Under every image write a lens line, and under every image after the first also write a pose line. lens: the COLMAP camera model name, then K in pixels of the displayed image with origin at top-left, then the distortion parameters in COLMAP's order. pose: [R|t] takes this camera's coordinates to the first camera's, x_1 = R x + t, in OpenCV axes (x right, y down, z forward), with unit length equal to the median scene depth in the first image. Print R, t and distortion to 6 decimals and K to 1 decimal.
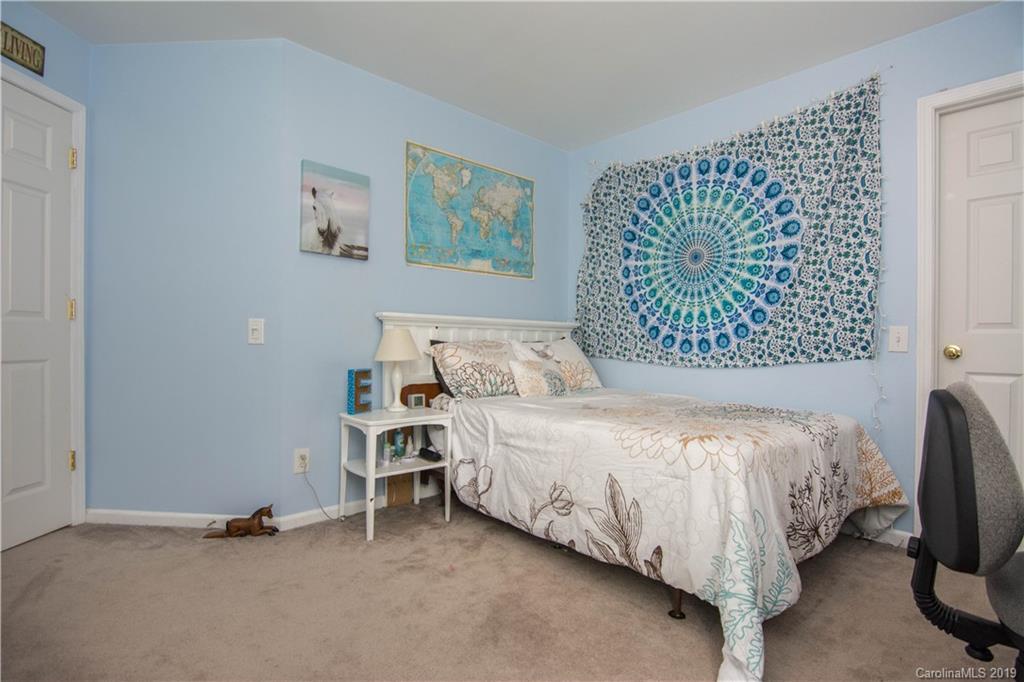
lens RADIAL K [[493.3, 0, 511.5], [0, 493.3, 340.3], [0, 0, 1]] dist [-0.009416, -0.002216]
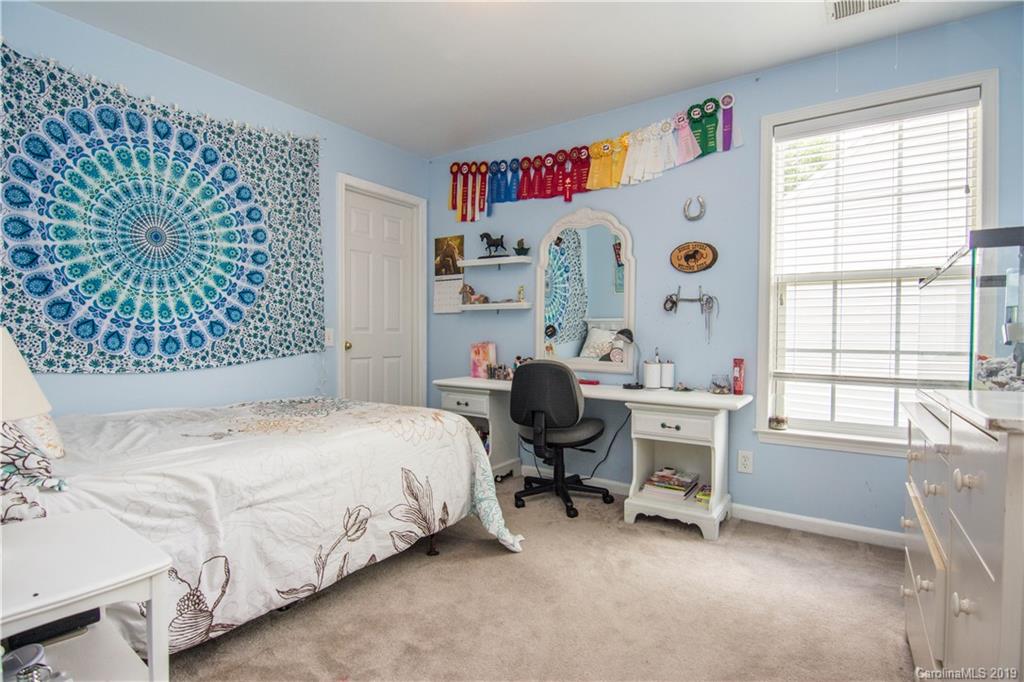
lens RADIAL K [[493.3, 0, 510.5], [0, 493.3, 343.2], [0, 0, 1]] dist [-0.009416, -0.002216]
pose [[-0.201300, -0.026128, 0.979181, -0.561233], [-0.012961, 0.999628, 0.024009, -0.021294], [-0.979444, -0.007858, -0.201564, 0.612431]]
